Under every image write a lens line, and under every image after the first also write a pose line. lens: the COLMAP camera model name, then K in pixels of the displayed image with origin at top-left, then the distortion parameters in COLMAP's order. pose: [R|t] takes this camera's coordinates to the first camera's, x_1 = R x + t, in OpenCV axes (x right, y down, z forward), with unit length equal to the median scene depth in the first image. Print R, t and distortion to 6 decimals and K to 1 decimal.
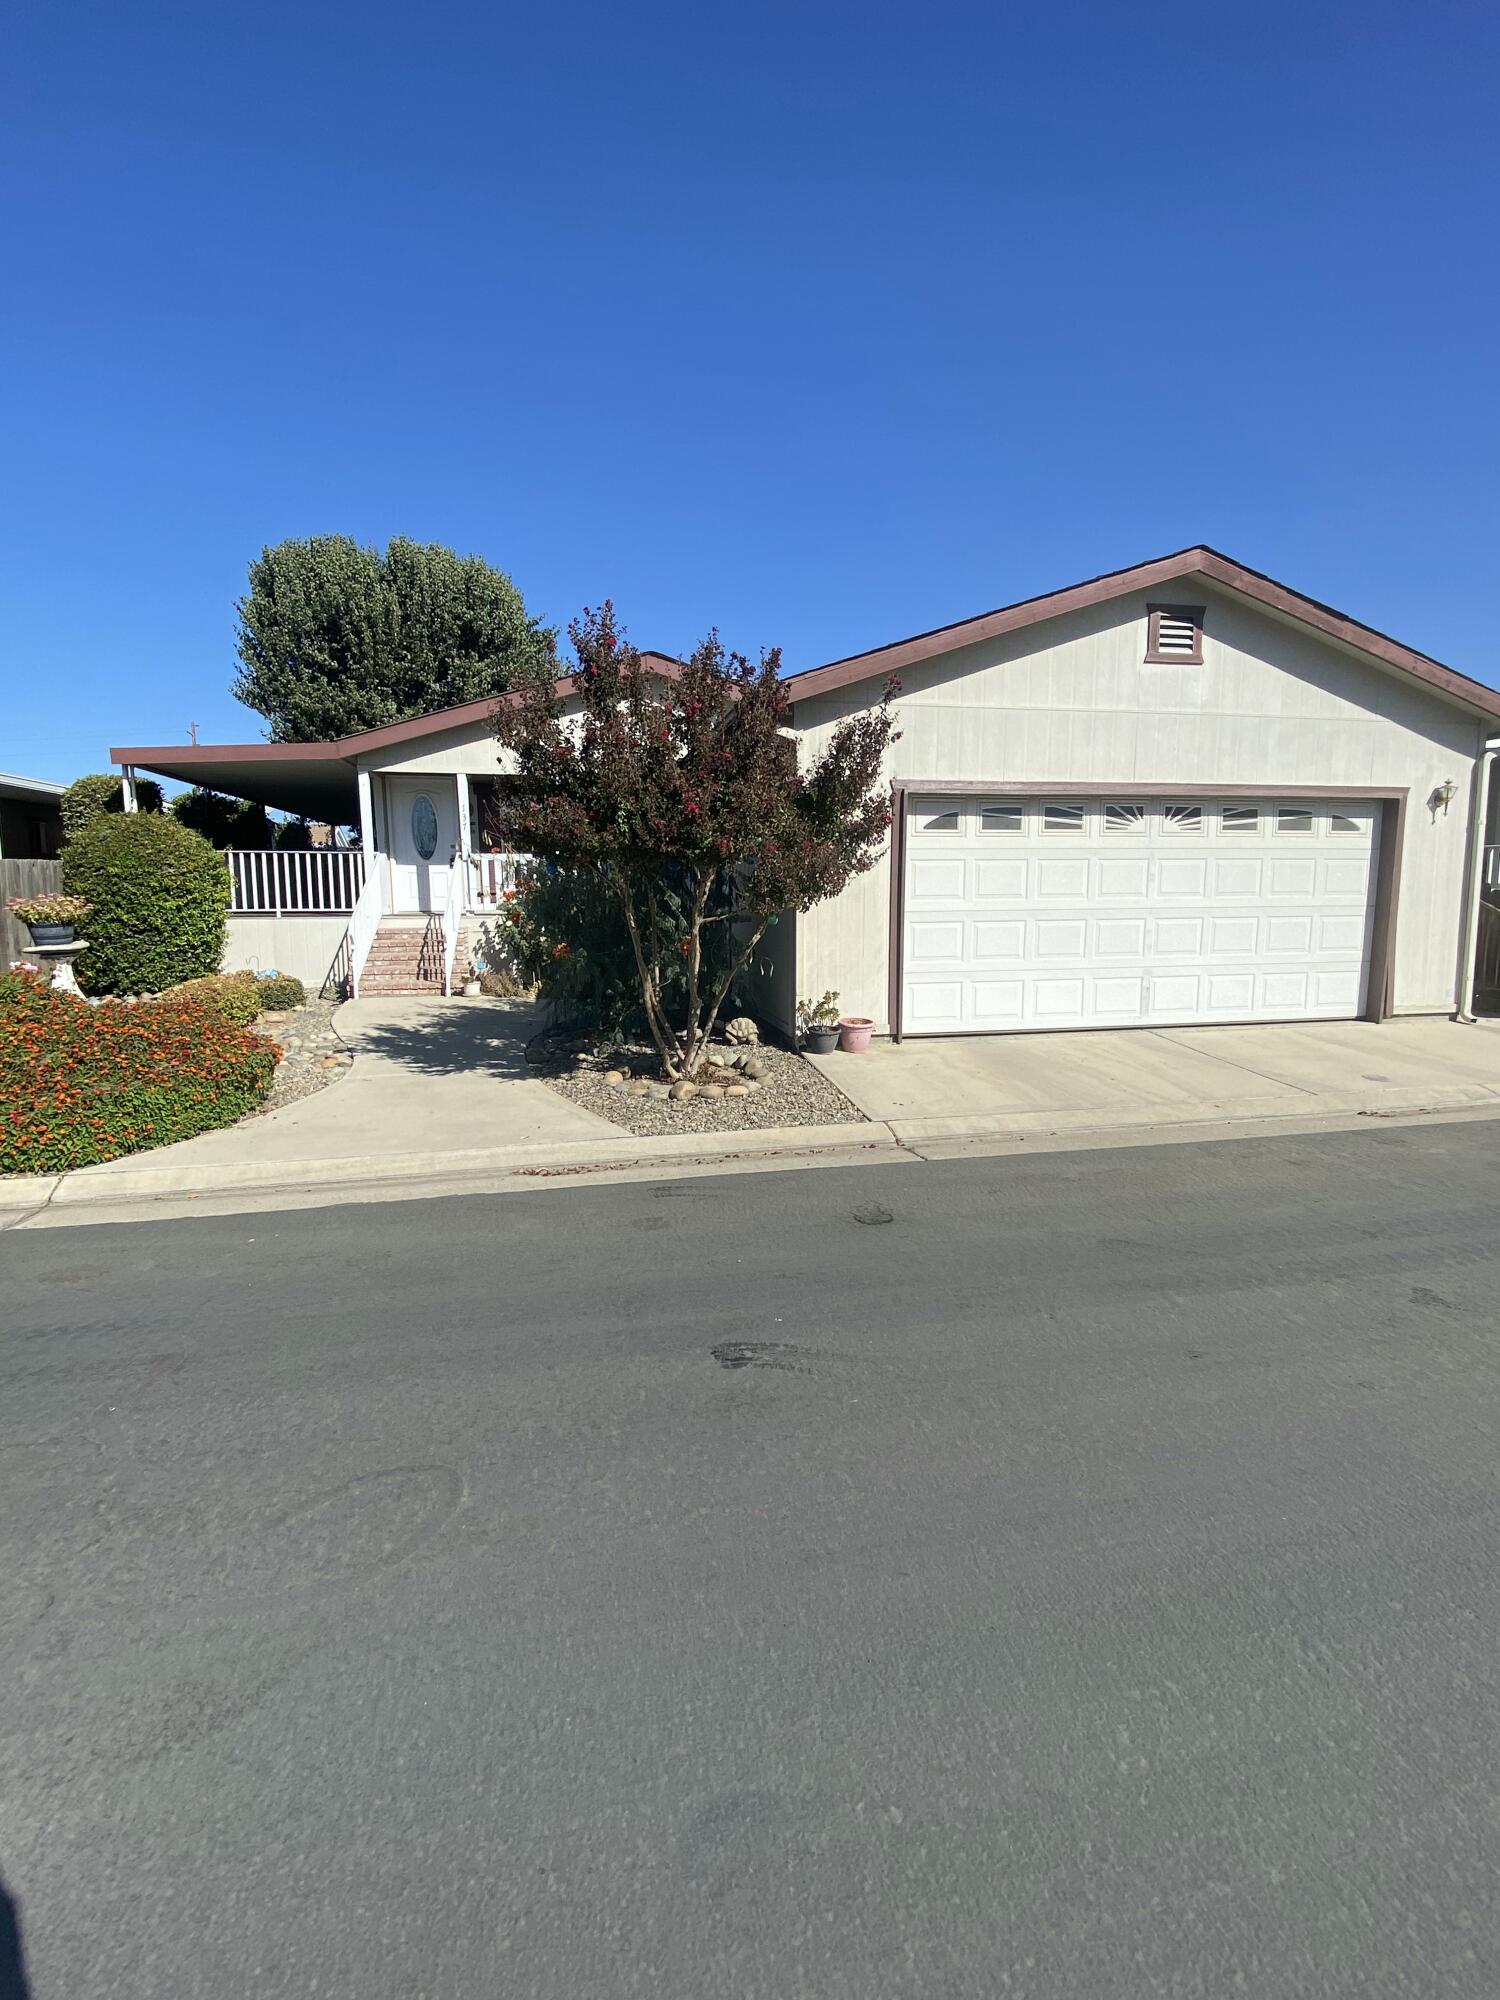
lens RADIAL K [[926.1, 0, 750.0], [0, 926.1, 1000.0], [0, 0, 1]] dist [0.026245, -0.024533]
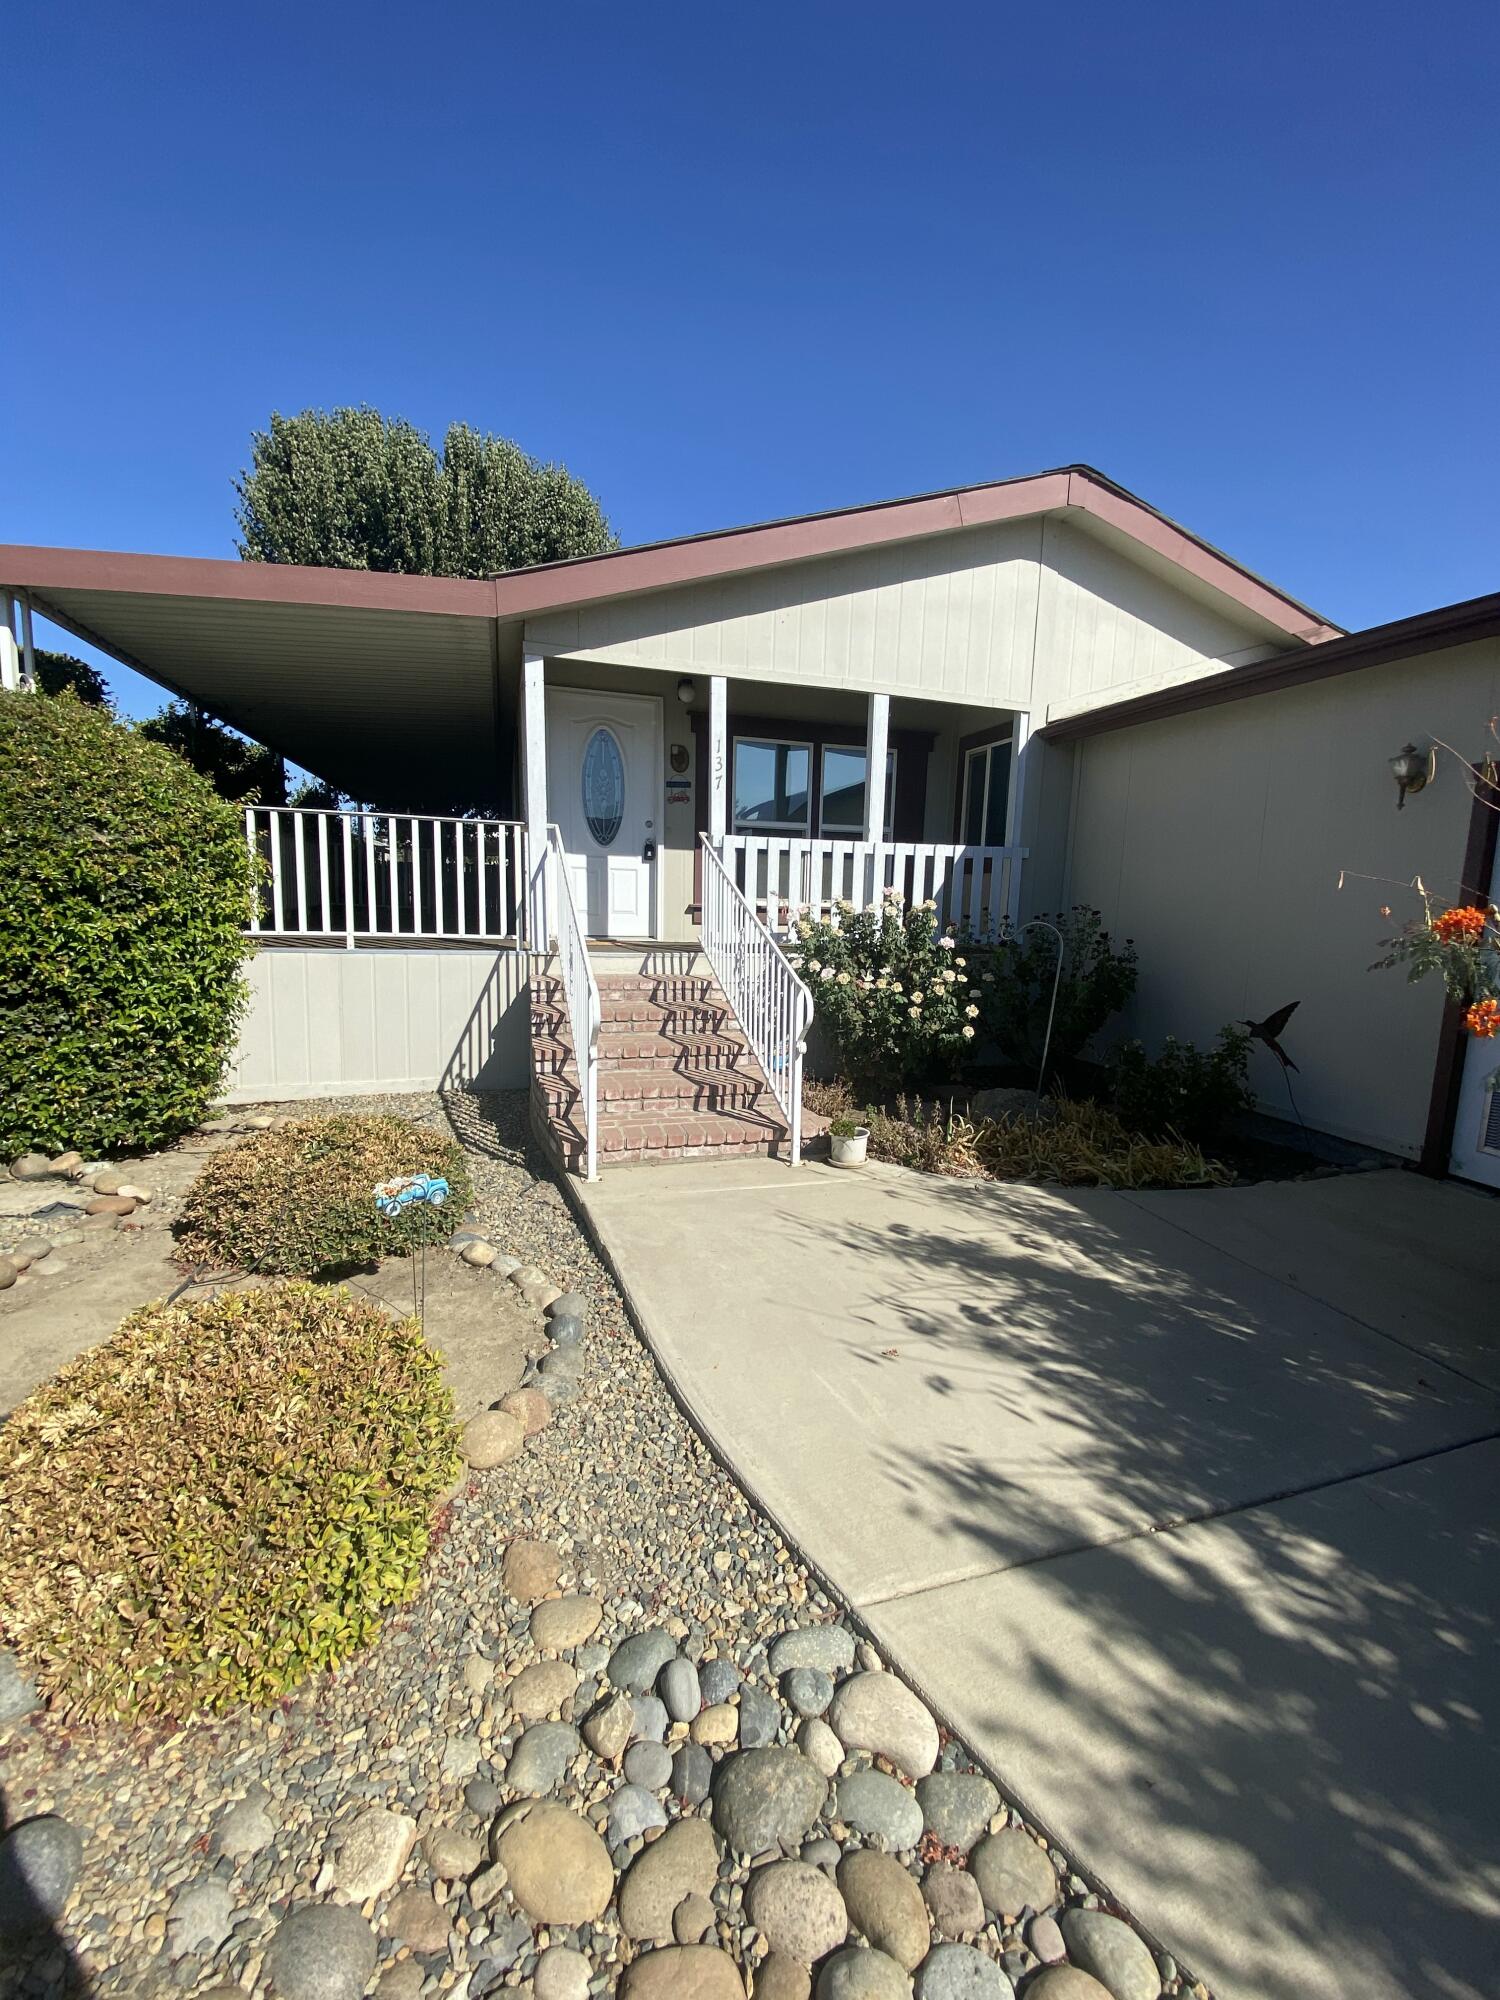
lens RADIAL K [[794.2, 0, 750.0], [0, 794.2, 1000.0], [0, 0, 1]] dist [0.036765, -0.032572]
pose [[0.995620, 0.019344, 0.091467, -0.518789], [-0.020447, 0.999729, 0.011131, -0.110185], [-0.091227, -0.012952, 0.995746, 0.871129]]
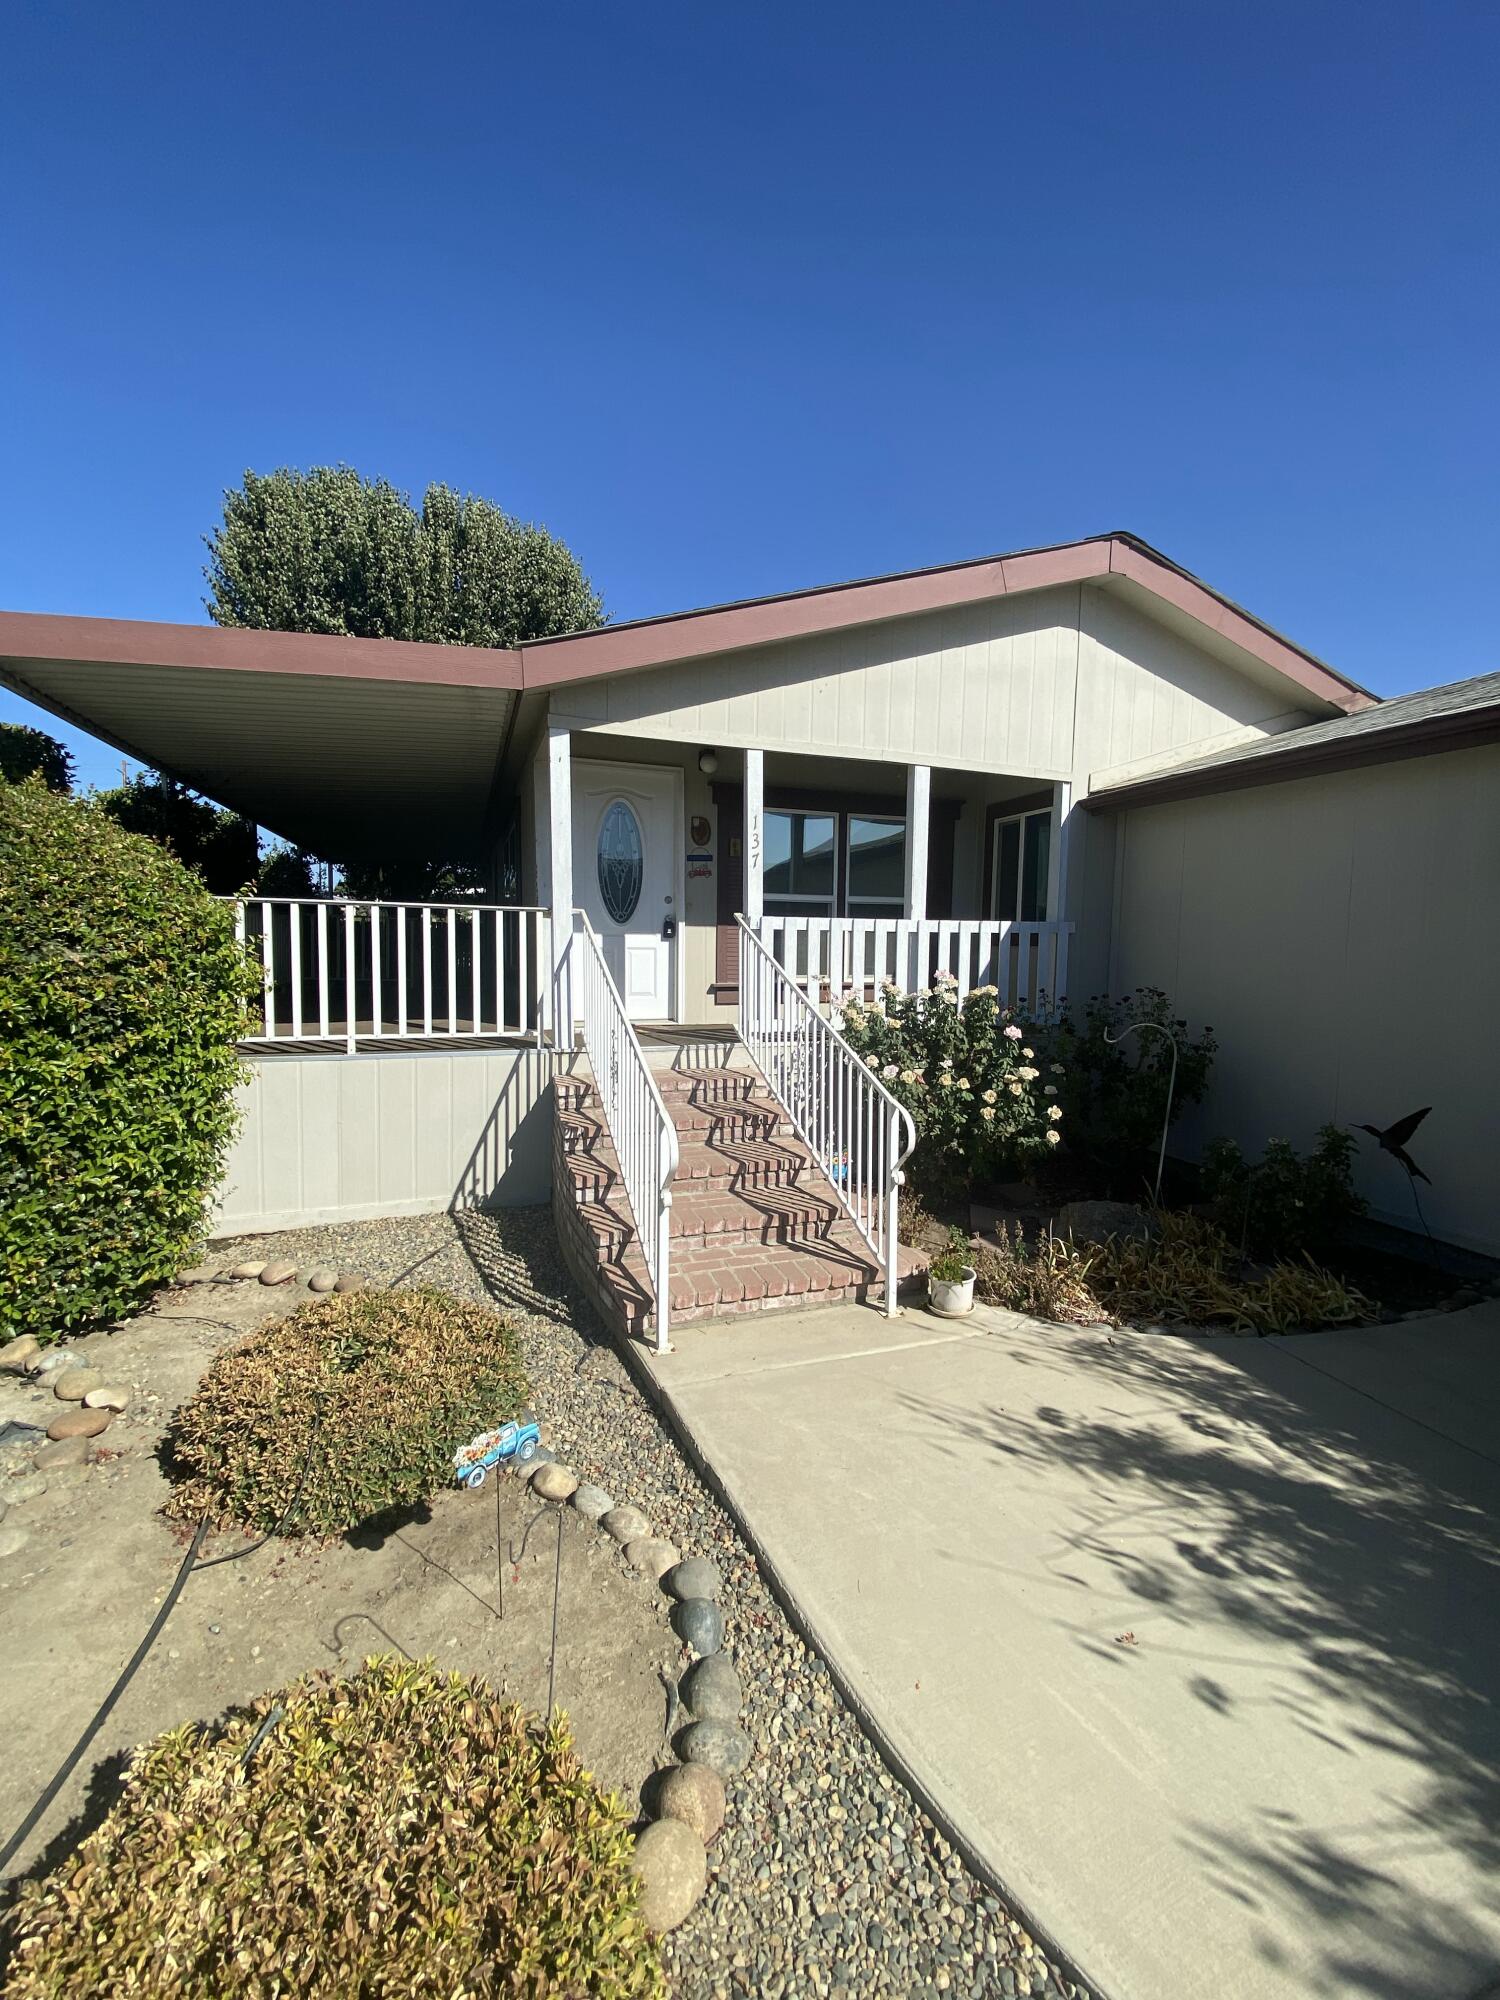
lens RADIAL K [[797.7, 0, 750.0], [0, 797.7, 1000.0], [0, 0, 1]] dist [0.024377, -0.021225]
pose [[0.990687, 0.008281, 0.135905, -0.577889], [-0.002117, 0.998965, -0.045438, -0.150564], [-0.136141, 0.044727, 0.989679, 0.938552]]
